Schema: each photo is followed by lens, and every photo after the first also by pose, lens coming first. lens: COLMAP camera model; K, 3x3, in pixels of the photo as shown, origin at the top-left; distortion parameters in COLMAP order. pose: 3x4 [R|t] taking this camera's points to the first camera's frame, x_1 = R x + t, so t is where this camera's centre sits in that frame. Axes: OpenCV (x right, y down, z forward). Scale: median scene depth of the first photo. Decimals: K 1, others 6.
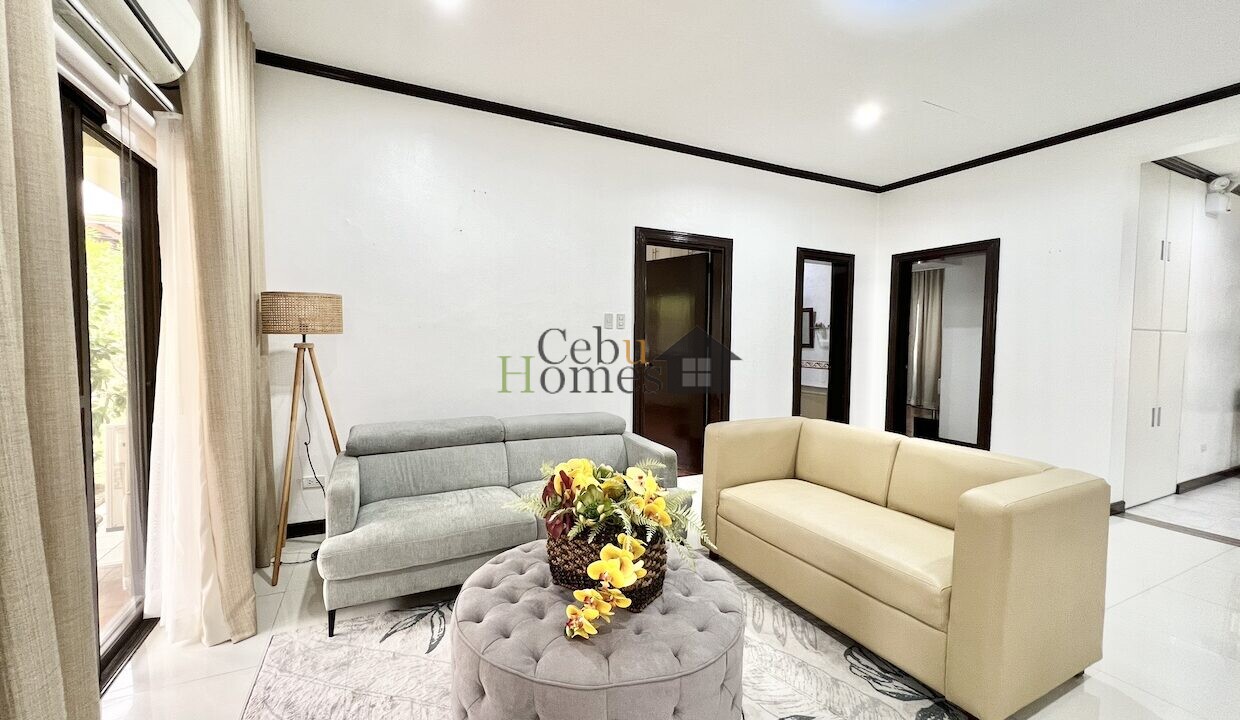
lens RADIAL K [[494.6, 0, 616.2], [0, 494.6, 360.8], [0, 0, 1]] dist [-0.000831, 0.000146]
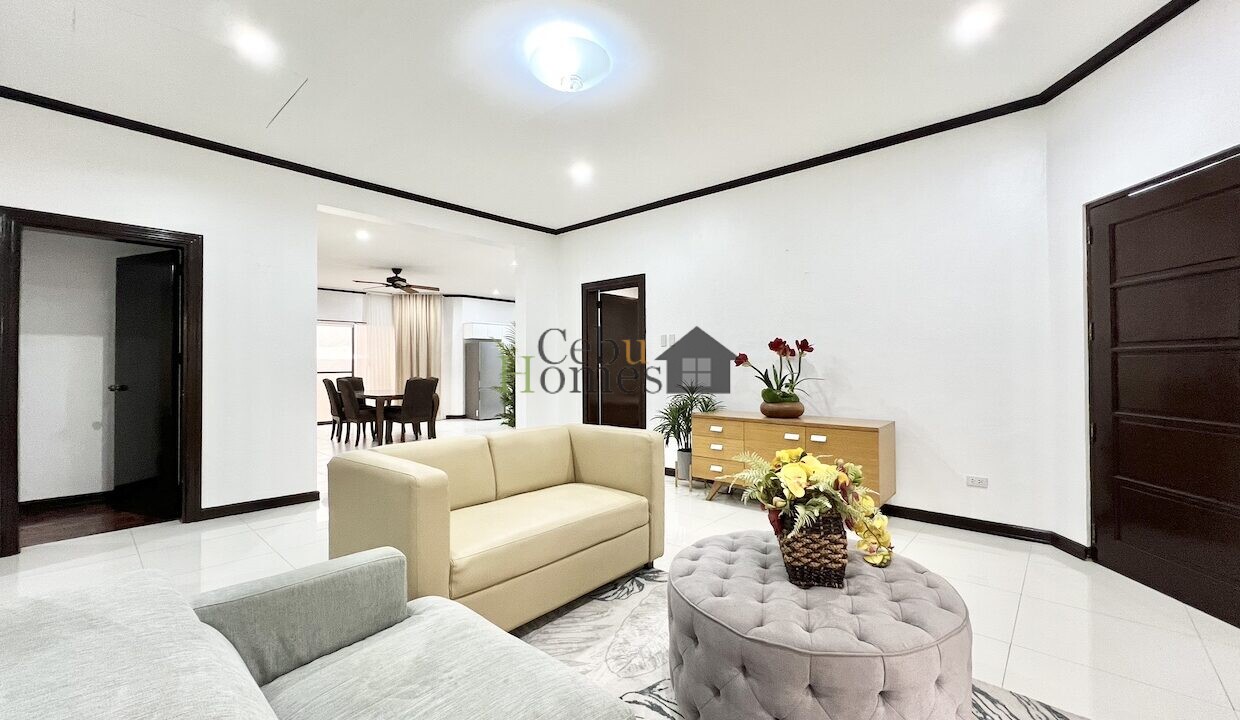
lens RADIAL K [[494.6, 0, 619.2], [0, 494.6, 355.0], [0, 0, 1]] dist [-0.000831, 0.000146]
pose [[-0.371242, 0.007770, 0.928504, -0.576343], [0.052874, 0.998519, 0.012784, -0.020375], [-0.927030, 0.053839, -0.371103, 1.165464]]
